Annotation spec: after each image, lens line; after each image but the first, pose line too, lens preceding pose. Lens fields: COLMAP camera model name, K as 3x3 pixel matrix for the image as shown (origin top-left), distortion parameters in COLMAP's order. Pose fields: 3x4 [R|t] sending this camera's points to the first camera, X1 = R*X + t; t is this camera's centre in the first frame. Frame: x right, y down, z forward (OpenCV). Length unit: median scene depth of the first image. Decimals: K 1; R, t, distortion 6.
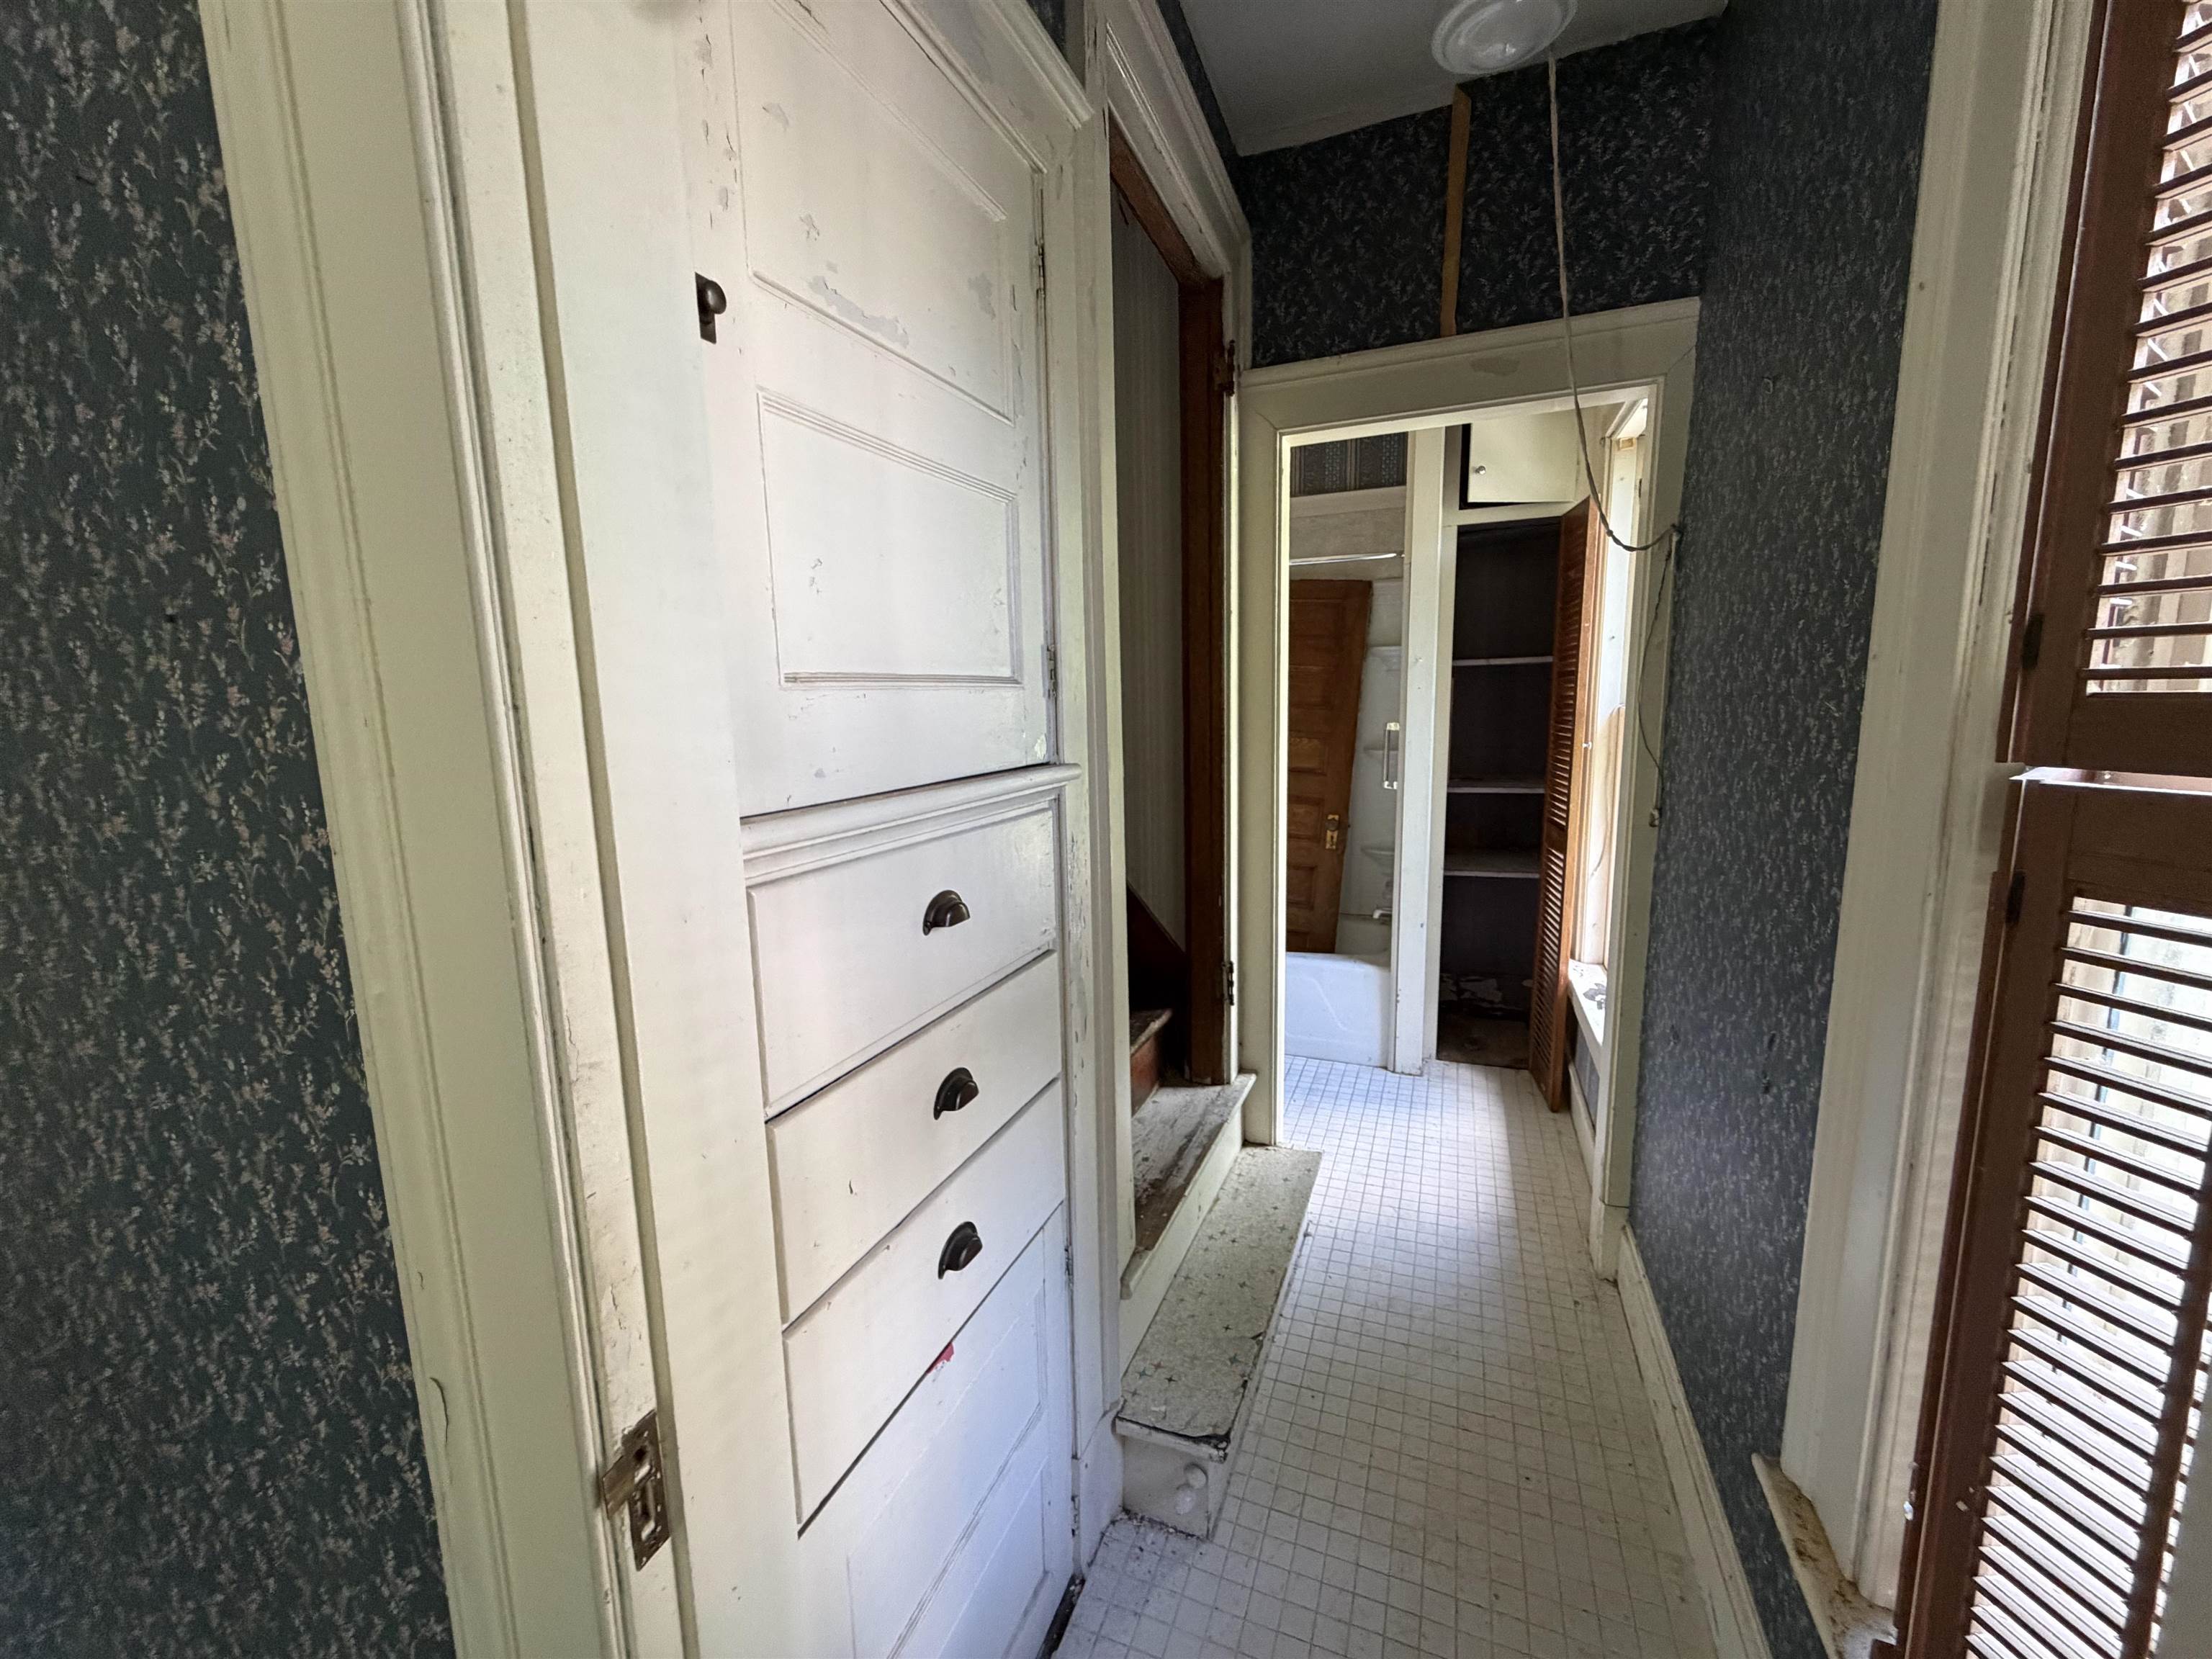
lens RADIAL K [[877.8, 0, 1100.2], [0, 877.8, 829.1], [0, 0, 1]] dist [-0.001726, 0.000096]
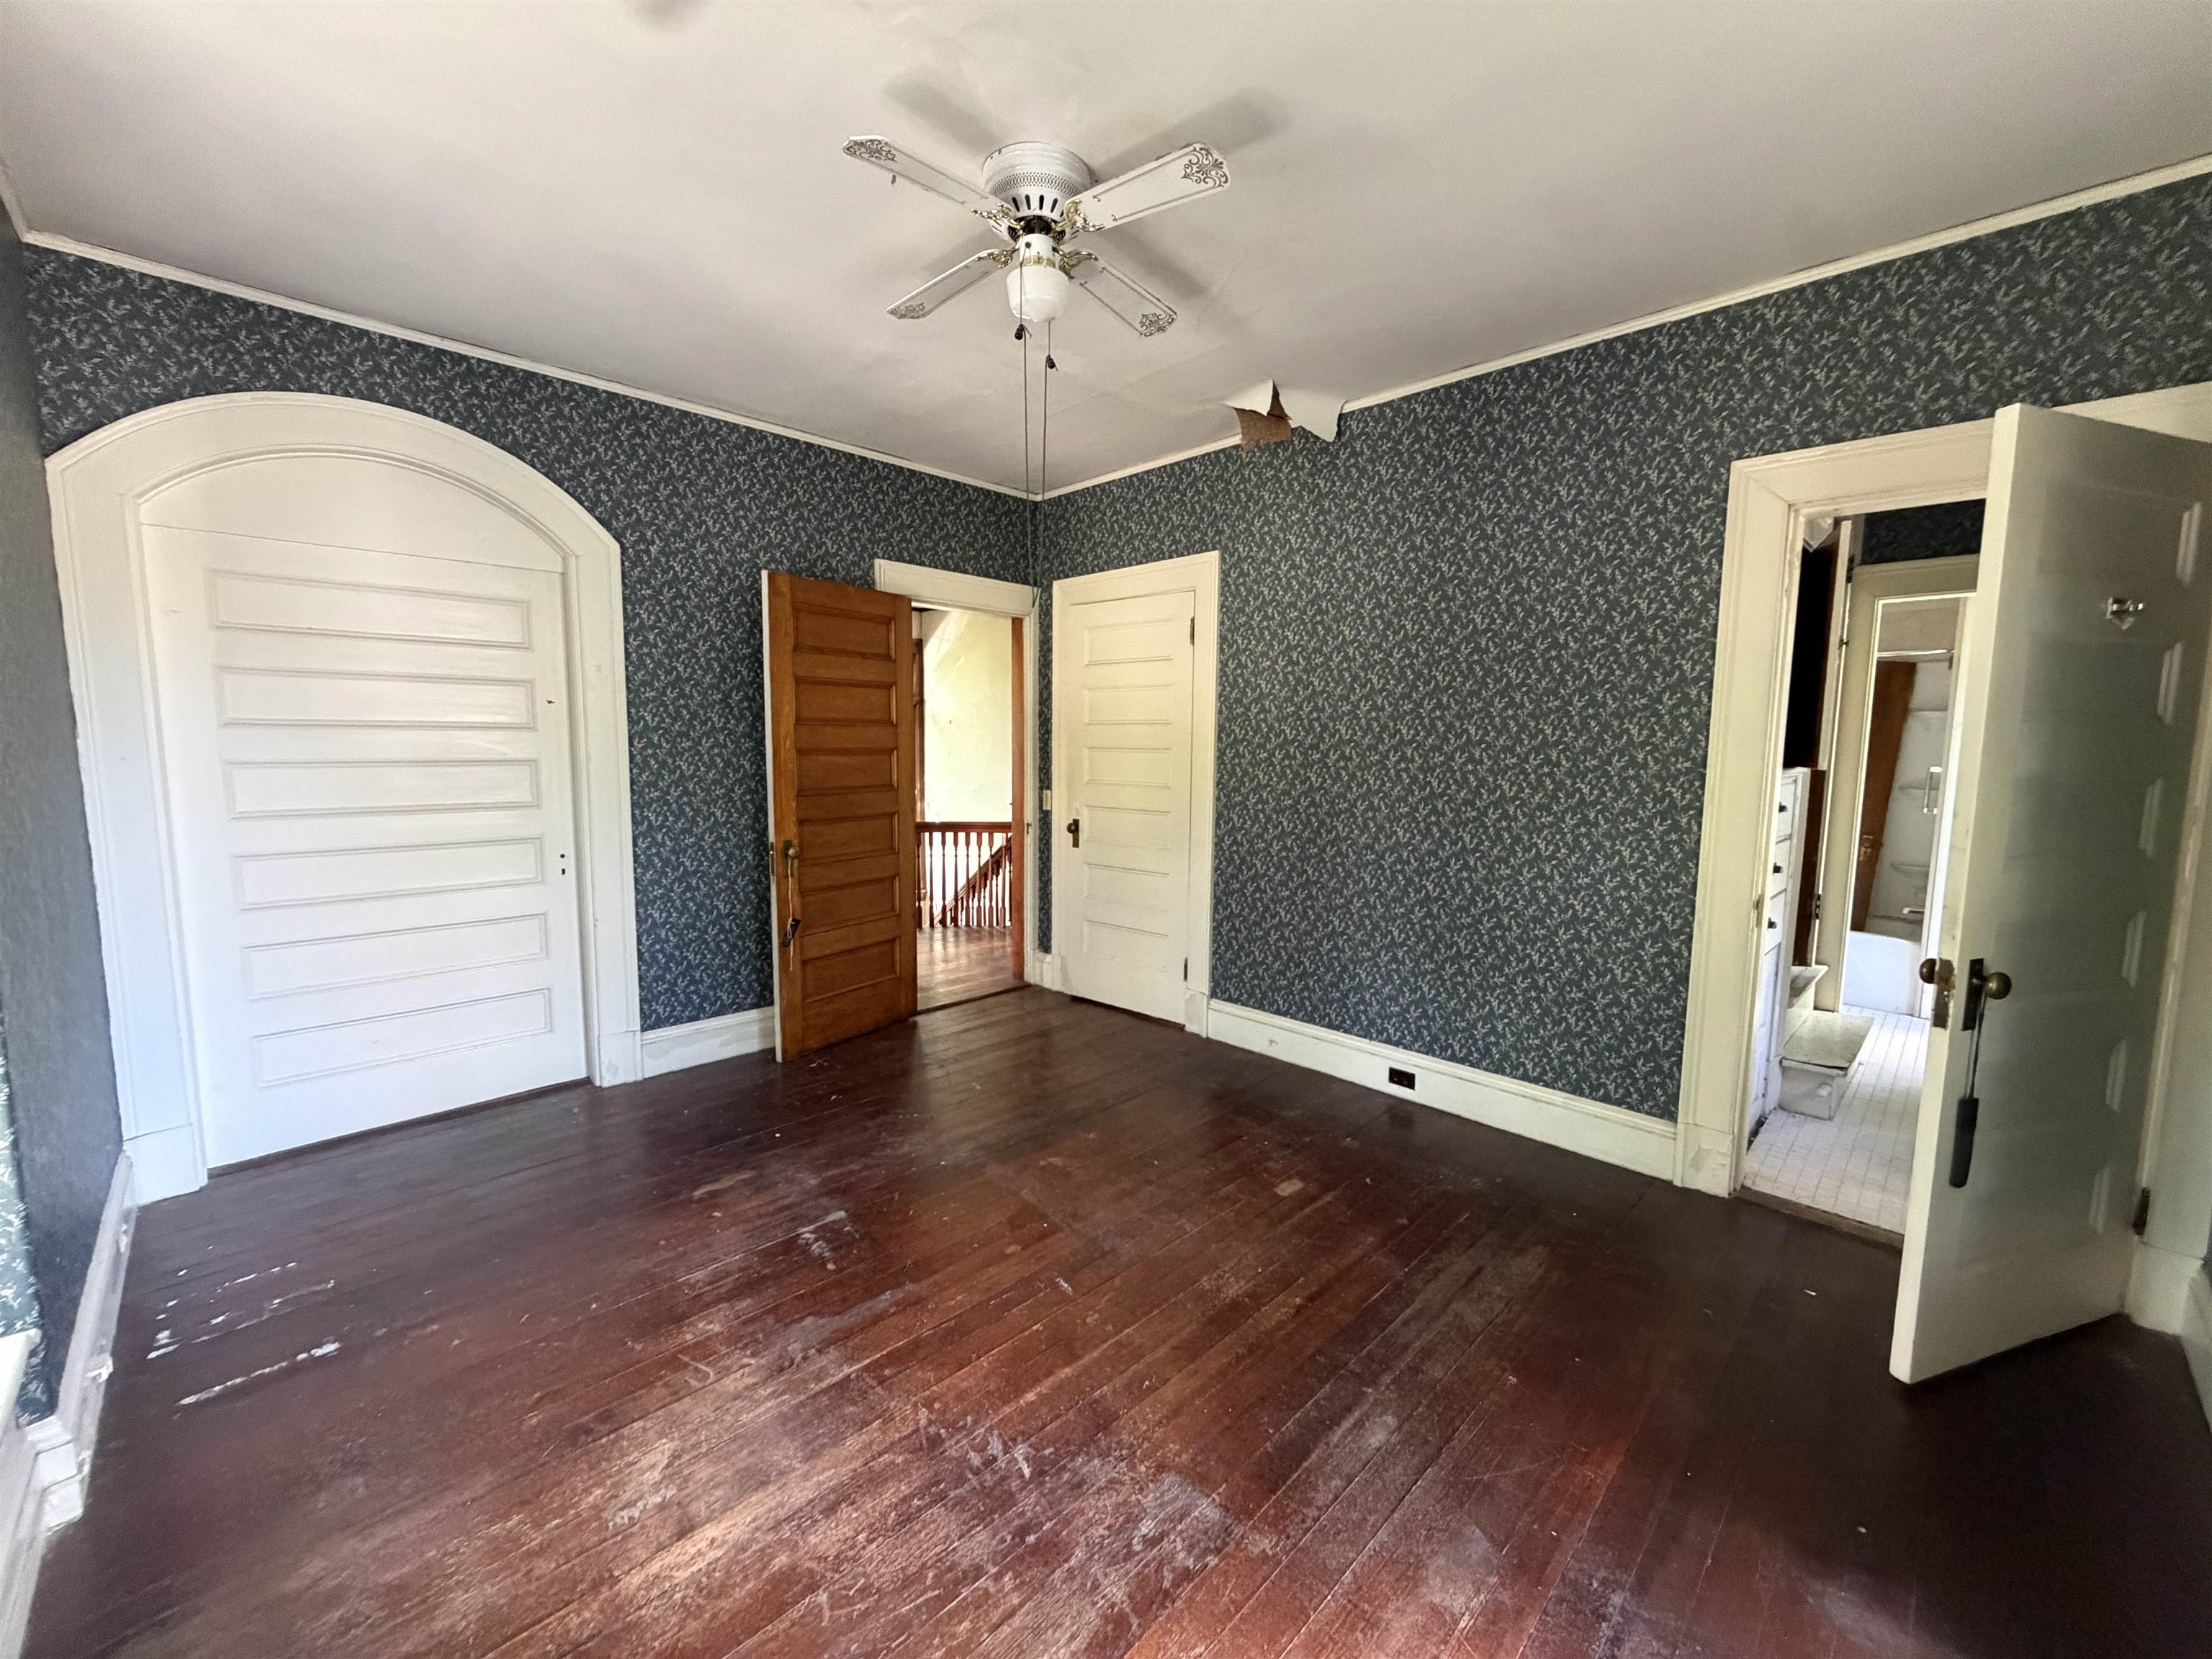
lens RADIAL K [[893.9, 0, 1125.5], [0, 893.9, 834.8], [0, 0, 1]] dist [0.033304, -0.013542]
pose [[0.929997, 0.069102, -0.361014, -0.366534], [-0.084033, 0.996129, -0.025804, 0.144362], [0.357834, 0.054335, 0.932203, -0.888089]]
